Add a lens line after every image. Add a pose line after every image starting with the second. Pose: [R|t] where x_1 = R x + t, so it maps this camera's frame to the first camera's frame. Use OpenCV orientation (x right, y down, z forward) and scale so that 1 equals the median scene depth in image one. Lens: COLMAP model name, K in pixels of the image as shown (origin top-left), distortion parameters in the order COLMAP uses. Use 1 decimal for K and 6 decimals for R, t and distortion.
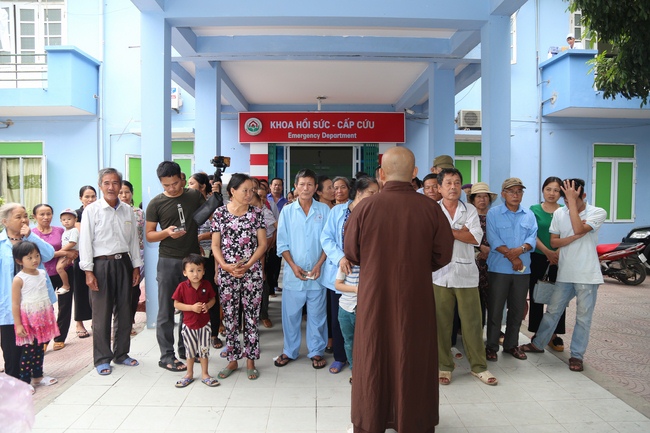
lens RADIAL K [[438.4, 0, 325.0], [0, 438.4, 216.5], [0, 0, 1]] dist [-0.122287, 0.068829]
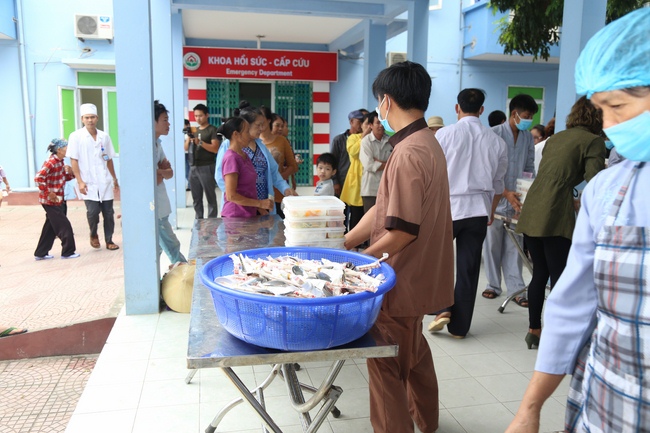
lens RADIAL K [[539.2, 0, 325.0], [0, 539.2, 216.5], [0, 0, 1]] dist [-0.064994, 0.090664]
pose [[0.979675, -0.019293, 0.199660, -0.115190], [-0.000951, 0.994906, 0.100803, 0.025646], [-0.200587, -0.098944, 0.974666, -0.304786]]
